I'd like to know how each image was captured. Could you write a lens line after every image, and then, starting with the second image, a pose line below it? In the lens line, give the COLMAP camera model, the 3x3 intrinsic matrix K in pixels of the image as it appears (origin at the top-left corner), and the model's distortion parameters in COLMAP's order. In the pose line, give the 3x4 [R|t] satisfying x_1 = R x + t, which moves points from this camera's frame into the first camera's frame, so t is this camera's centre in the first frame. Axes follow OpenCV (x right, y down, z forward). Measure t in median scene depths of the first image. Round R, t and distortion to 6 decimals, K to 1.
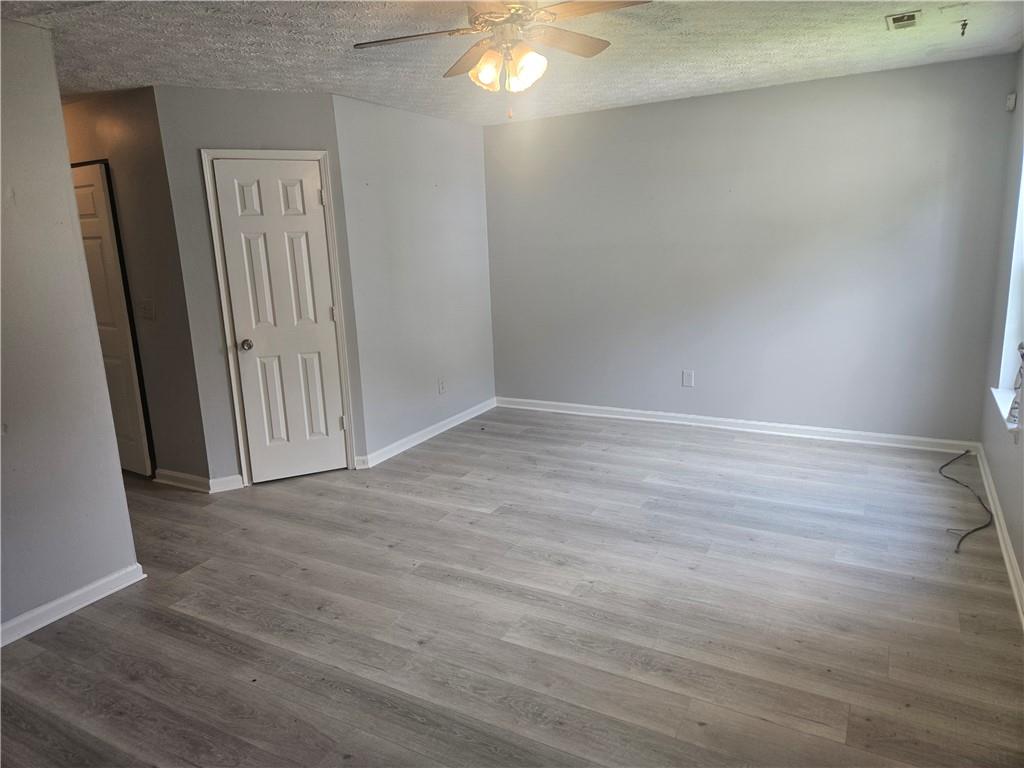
lens RADIAL K [[681.1, 0, 512.8], [0, 681.1, 384.6], [0, 0, 1]] dist [0.023099, -0.000678]
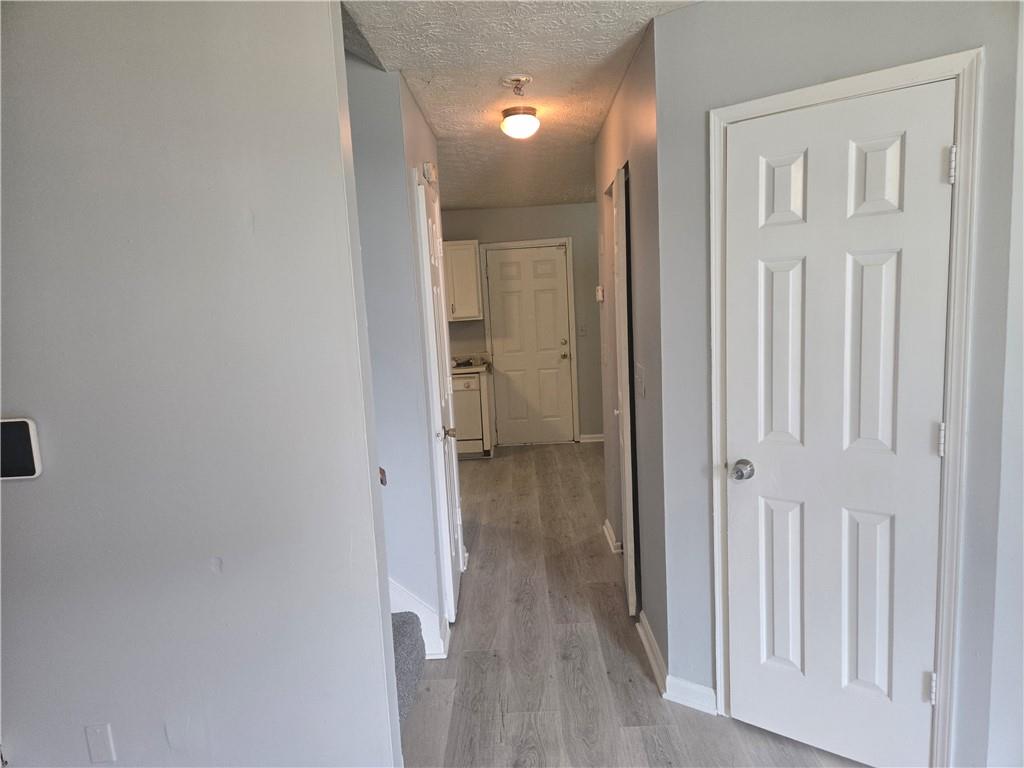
lens RADIAL K [[681.1, 0, 509.1], [0, 681.1, 386.9], [0, 0, 1]] dist [0.023099, -0.000678]
pose [[0.478436, 0.127769, -0.868778, -0.024065], [-0.148401, 0.986892, 0.063416, -0.124340], [0.865492, 0.098587, 0.491125, 0.562022]]
